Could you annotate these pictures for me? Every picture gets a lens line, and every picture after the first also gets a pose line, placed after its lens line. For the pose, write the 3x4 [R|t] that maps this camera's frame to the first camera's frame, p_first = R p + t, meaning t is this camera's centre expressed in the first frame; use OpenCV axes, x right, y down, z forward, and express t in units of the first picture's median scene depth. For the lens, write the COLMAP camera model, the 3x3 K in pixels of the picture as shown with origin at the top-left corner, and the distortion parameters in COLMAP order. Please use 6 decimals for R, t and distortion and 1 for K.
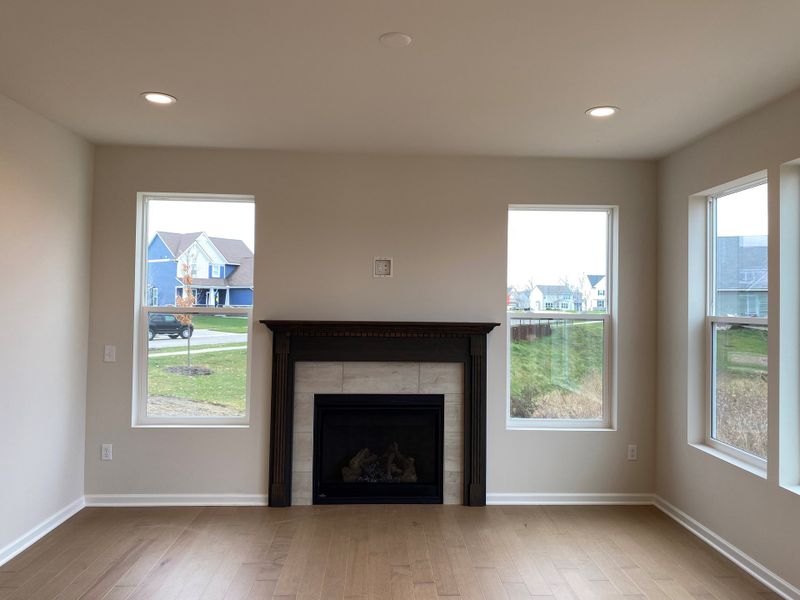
lens RADIAL K [[609.2, 0, 408.5], [0, 609.2, 286.8], [0, 0, 1]] dist [0.049492, -0.052901]
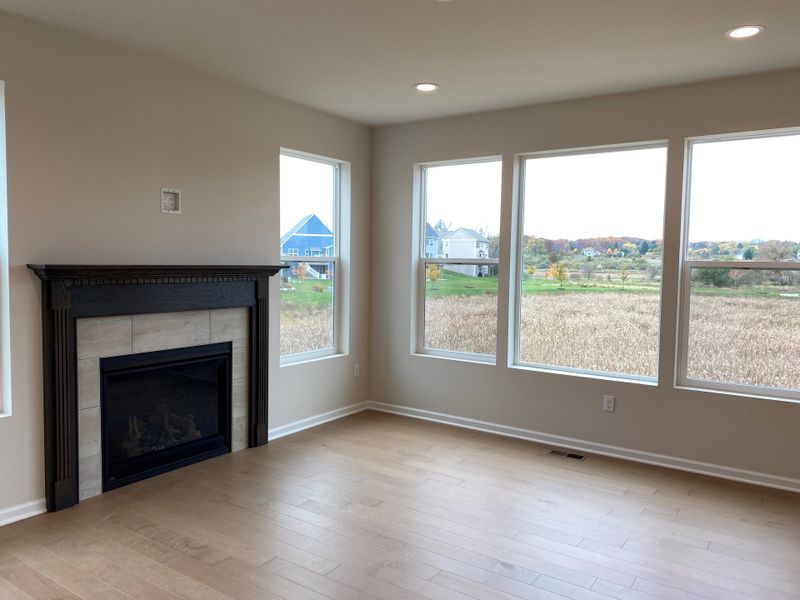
lens RADIAL K [[609.2, 0, 403.3], [0, 609.2, 304.4], [0, 0, 1]] dist [0.049492, -0.052901]
pose [[0.600941, -0.061401, 0.796931, -0.544548], [-0.033427, 0.994242, 0.101809, 0.013159], [-0.798594, -0.087820, 0.595429, 0.223224]]
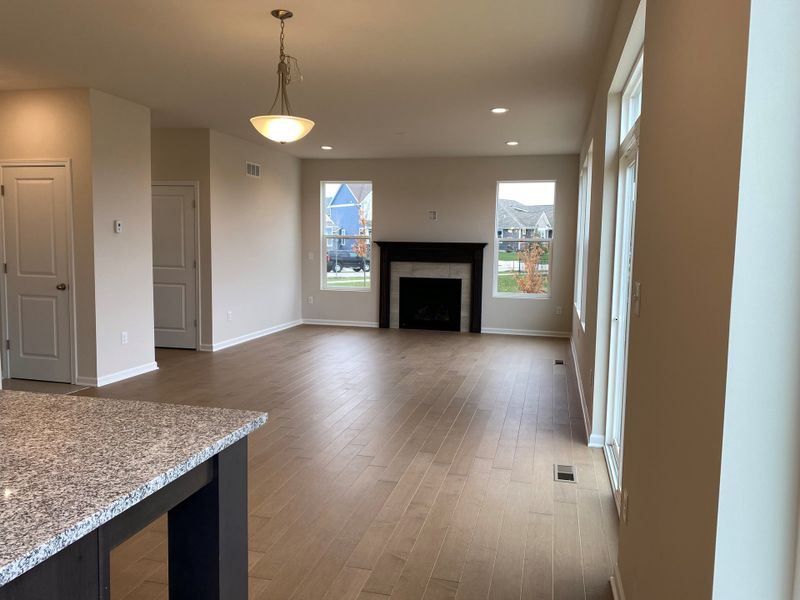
lens RADIAL K [[609.2, 0, 406.5], [0, 609.2, 302.5], [0, 0, 1]] dist [0.049492, -0.052901]
pose [[0.957516, 0.030050, -0.286809, 0.467921], [0.004948, 0.992698, 0.120526, 0.010911], [0.288337, -0.116825, 0.950376, -0.982301]]
